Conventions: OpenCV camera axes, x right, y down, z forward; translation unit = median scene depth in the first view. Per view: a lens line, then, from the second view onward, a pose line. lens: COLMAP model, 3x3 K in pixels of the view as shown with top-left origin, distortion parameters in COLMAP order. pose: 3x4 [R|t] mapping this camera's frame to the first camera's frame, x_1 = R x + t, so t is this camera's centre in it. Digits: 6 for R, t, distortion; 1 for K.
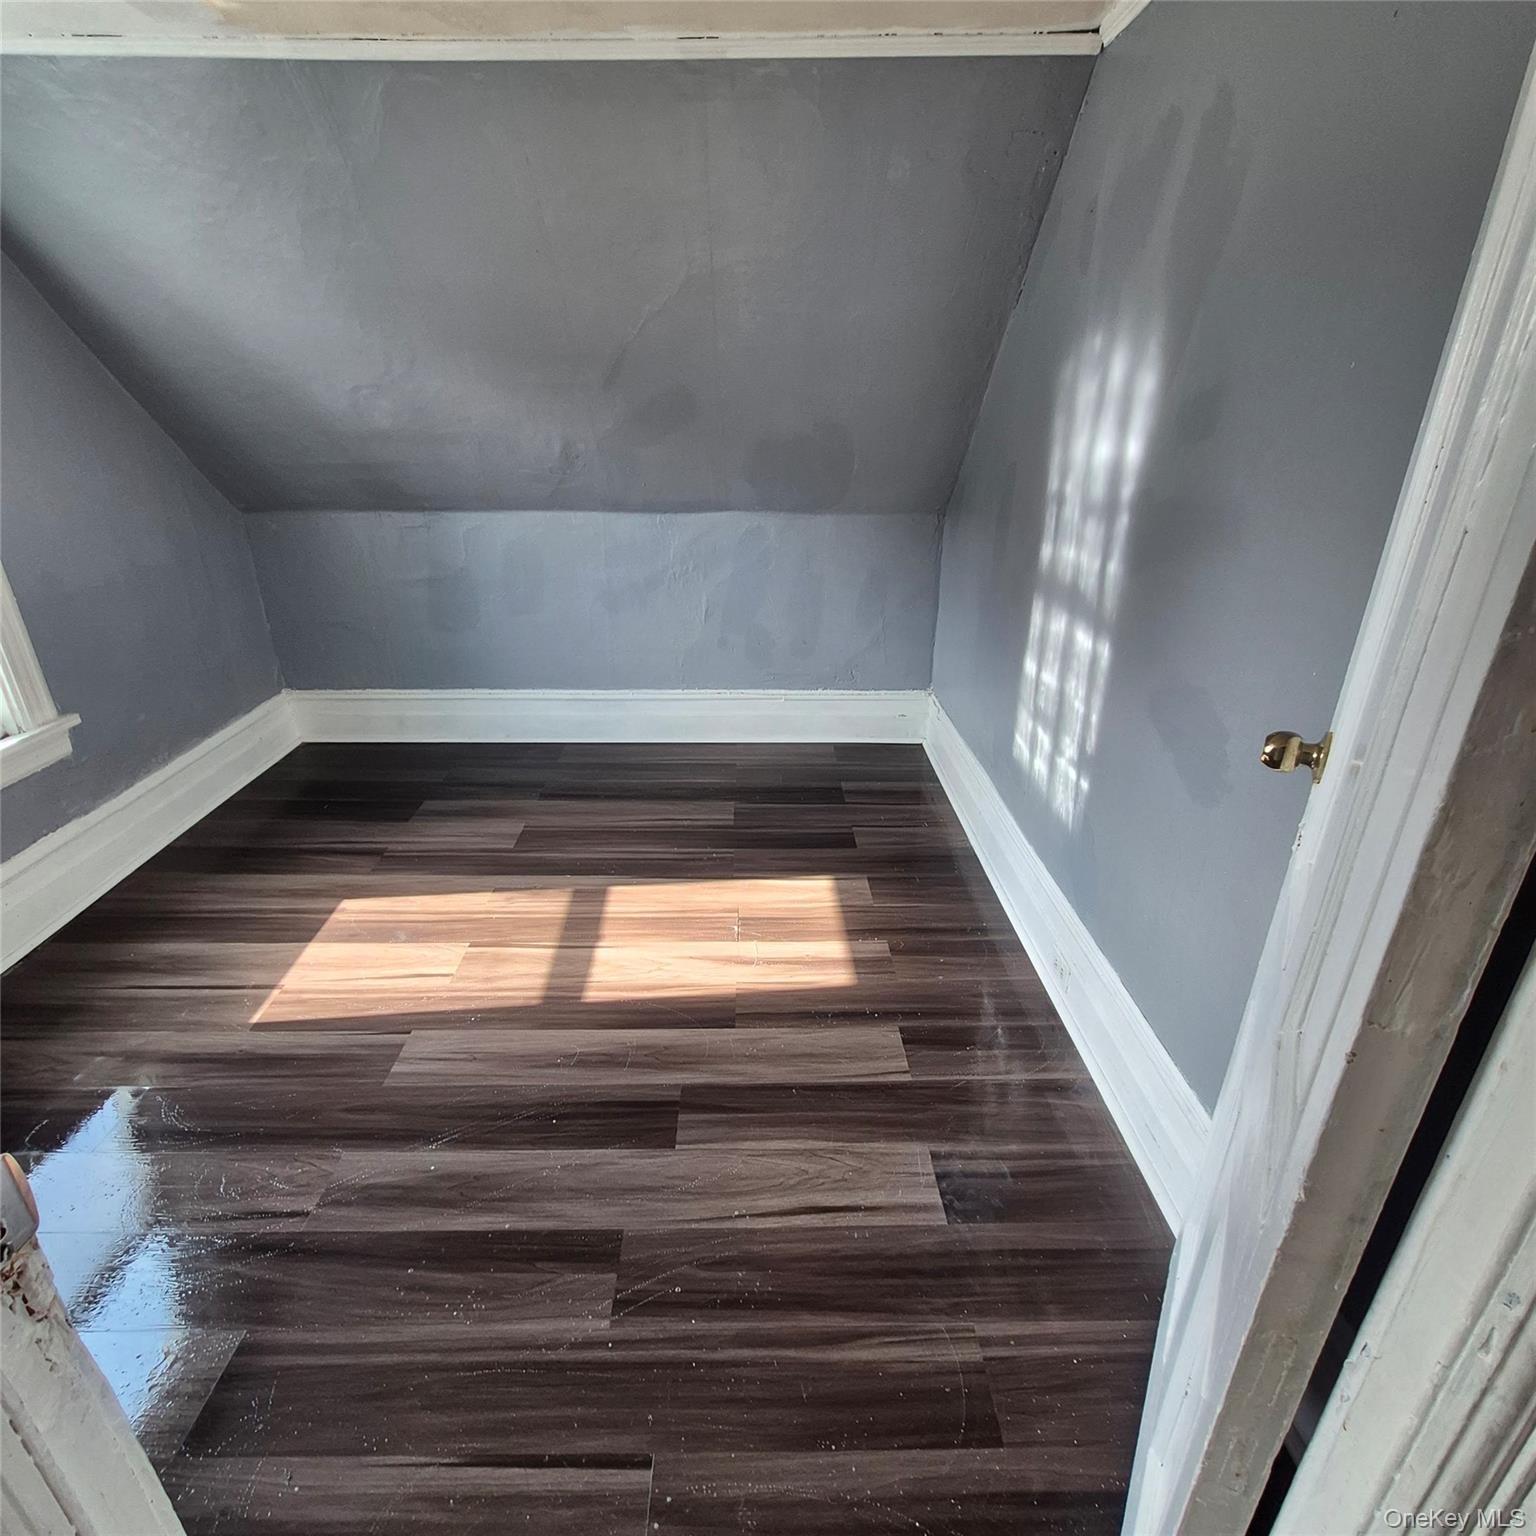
lens RADIAL K [[804.1, 0, 749.9], [0, 804.1, 764.7], [0, 0, 1]] dist [0.002847, -0.000095]
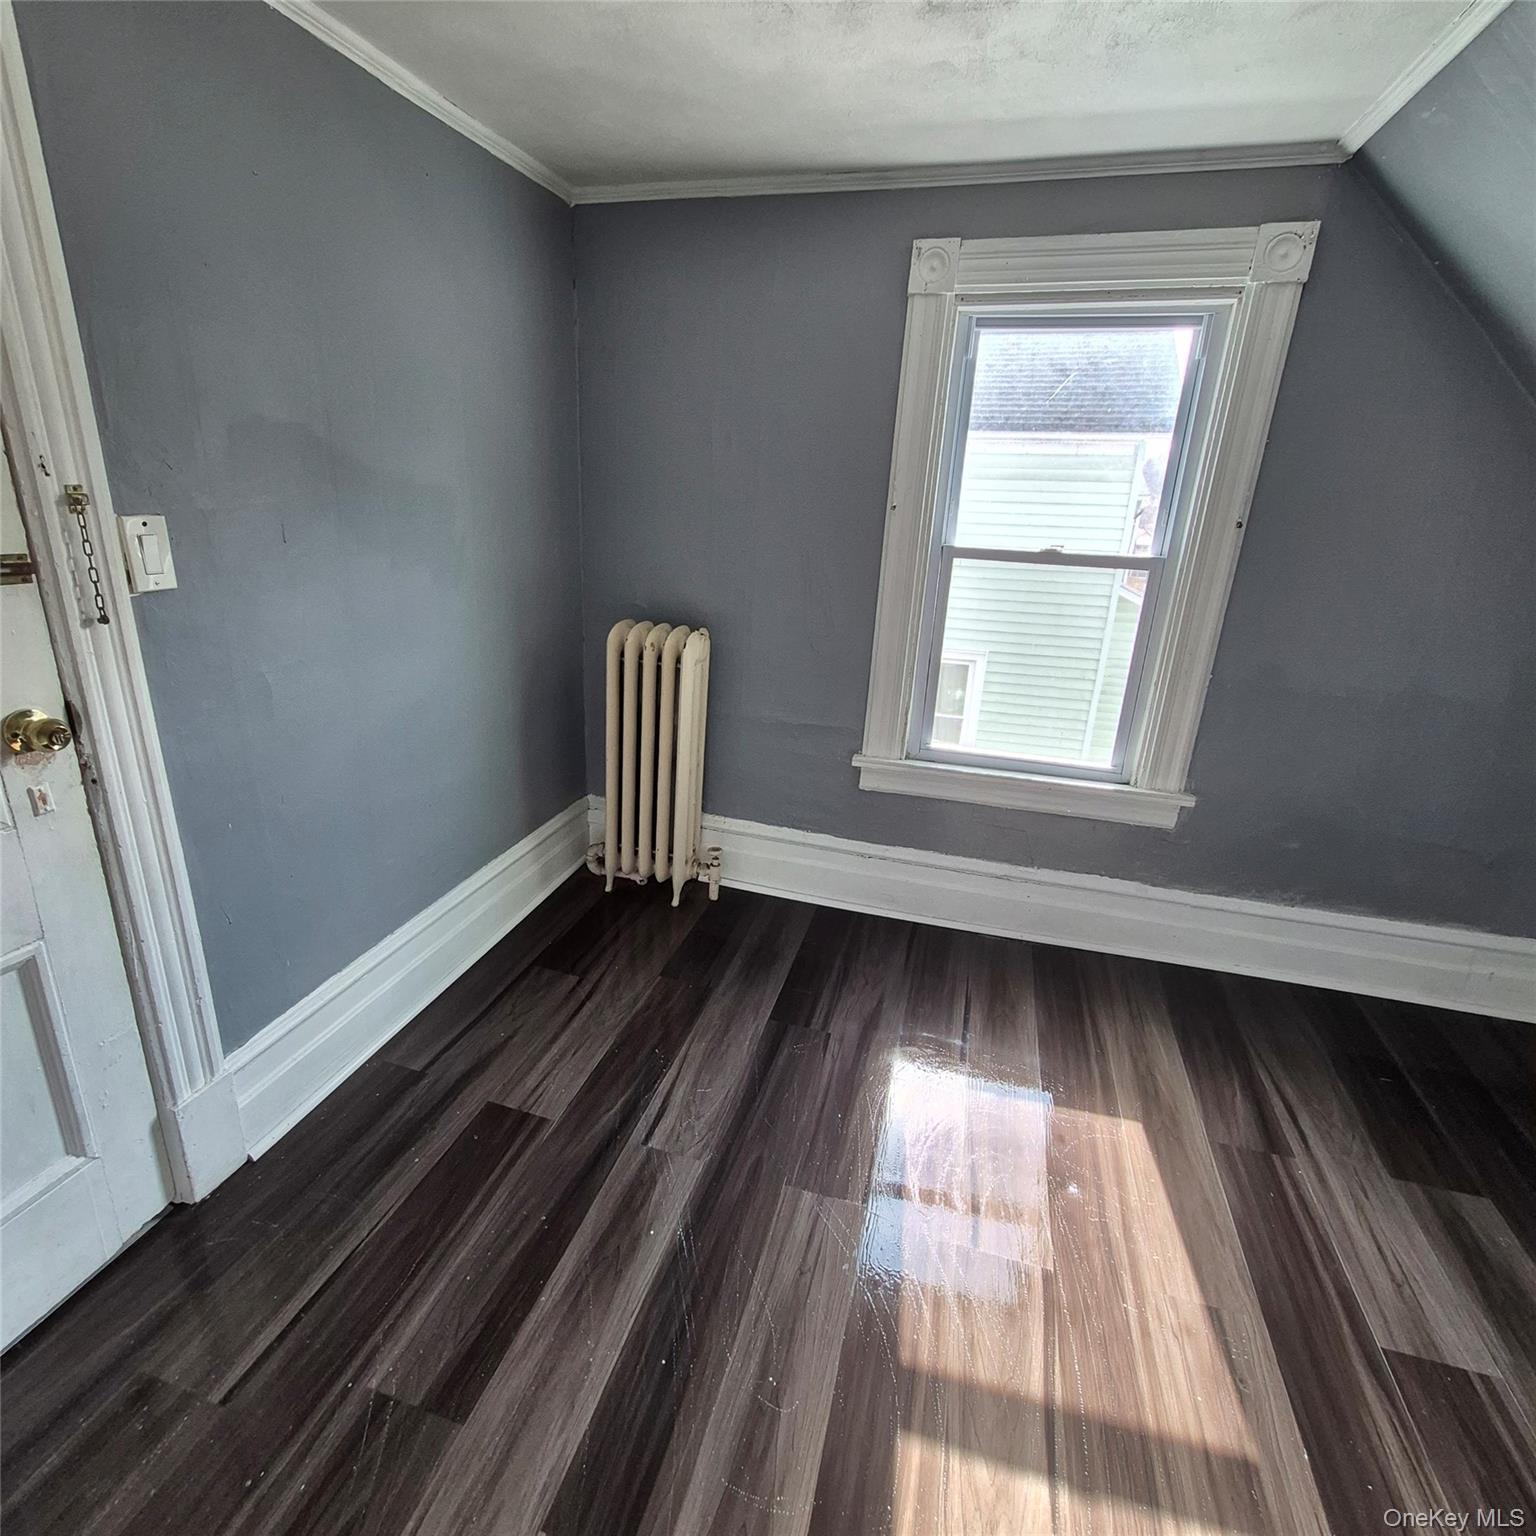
lens RADIAL K [[804.1, 0, 749.9], [0, 804.1, 764.7], [0, 0, 1]] dist [0.002847, -0.000095]
pose [[-0.286363, 0.306962, -0.907618, 0.222332], [-0.415716, 0.813670, 0.406351, -0.319504], [0.863236, 0.493675, -0.105396, 0.738800]]
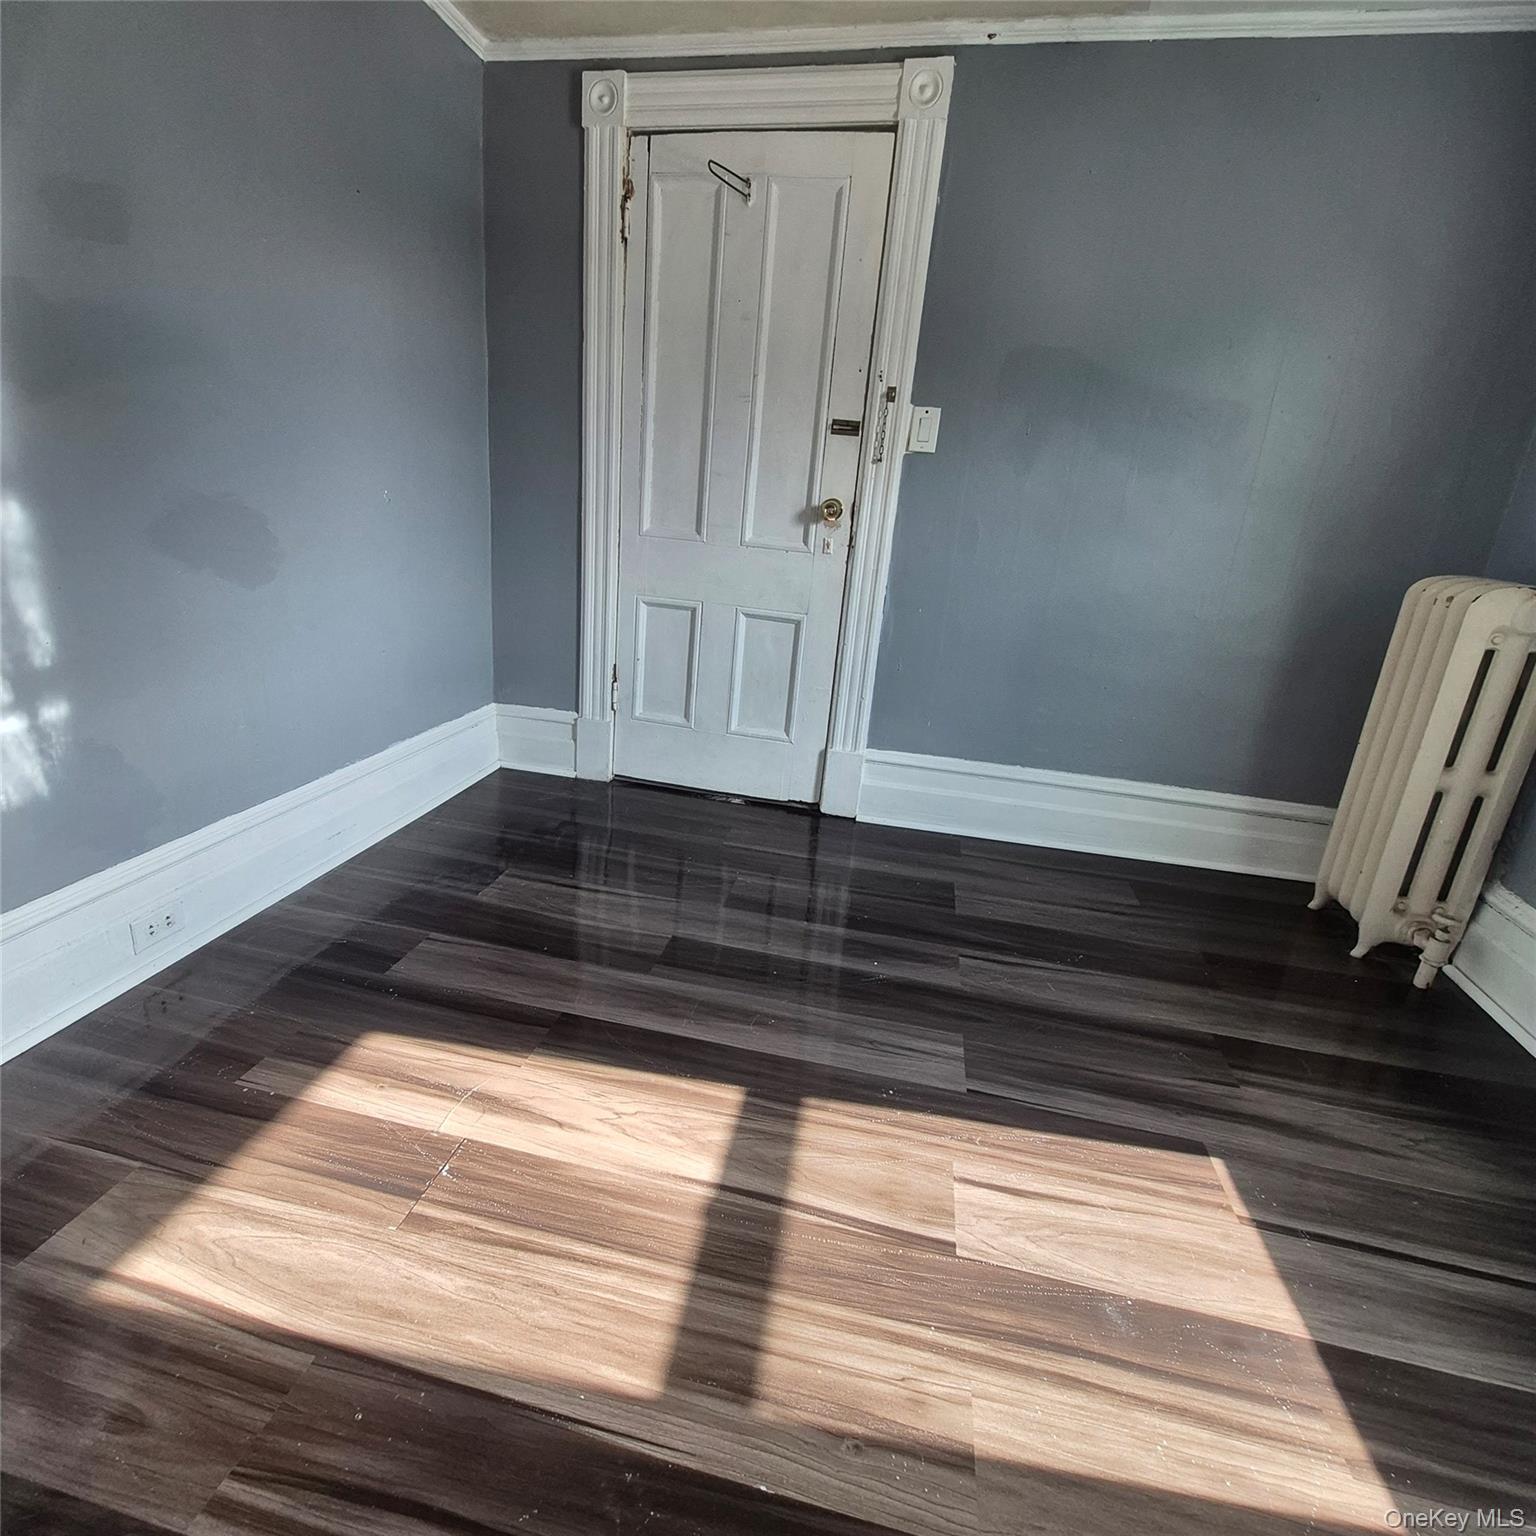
lens RADIAL K [[804.1, 0, 749.9], [0, 804.1, 764.7], [0, 0, 1]] dist [0.002847, -0.000095]
pose [[-0.974651, -0.132374, 0.180368, -0.309886], [0.018157, 0.756723, 0.653484, -0.382372], [-0.222992, 0.640194, -0.735137, 1.364561]]
